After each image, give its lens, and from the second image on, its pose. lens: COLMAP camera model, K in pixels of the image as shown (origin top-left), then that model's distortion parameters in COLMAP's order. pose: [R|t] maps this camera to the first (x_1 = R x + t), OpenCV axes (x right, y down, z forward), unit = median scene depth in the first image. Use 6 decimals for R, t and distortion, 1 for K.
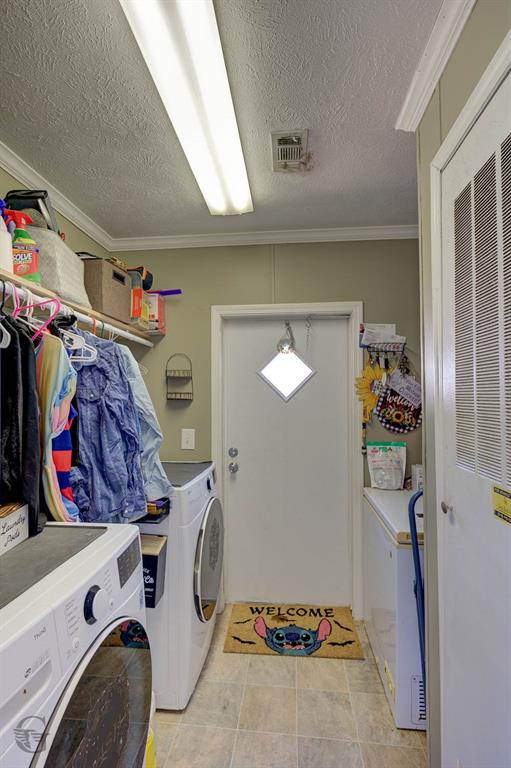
lens RADIAL K [[364.3, 0, 255.2], [0, 364.3, 387.0], [0, 0, 1]] dist [-0.002184, -0.000756]
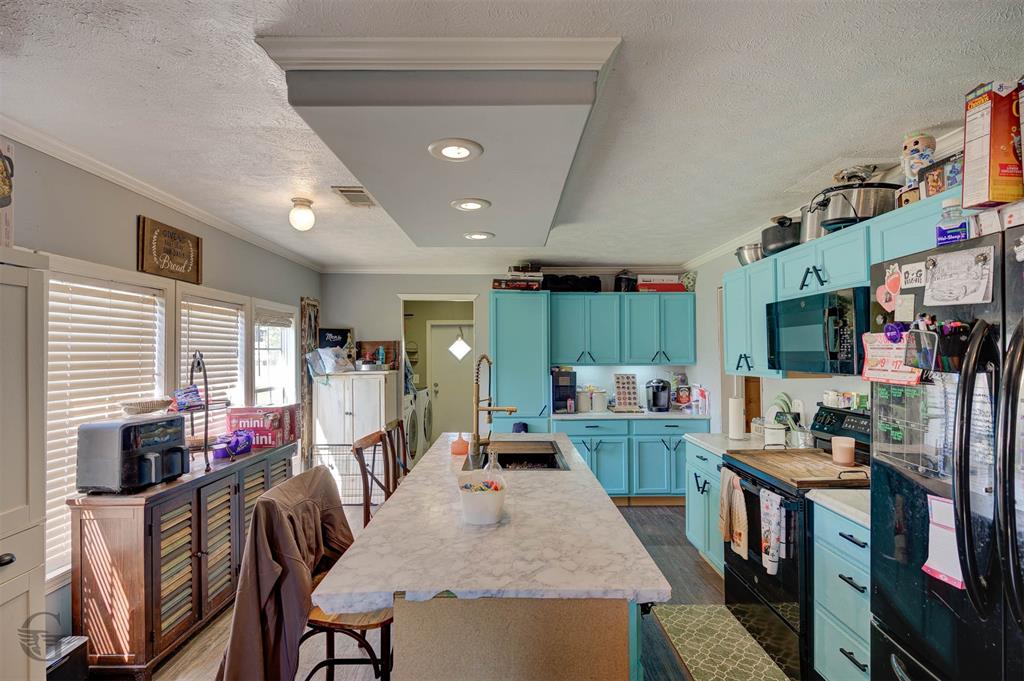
lens RADIAL K [[485.8, 0, 512.6], [0, 485.8, 344.9], [0, 0, 1]] dist [-0.002184, -0.000756]
pose [[0.995197, -0.002664, 0.097857, 0.117427], [0.003185, 0.999982, -0.005171, -0.049578], [-0.097841, 0.005458, 0.995187, -2.054308]]
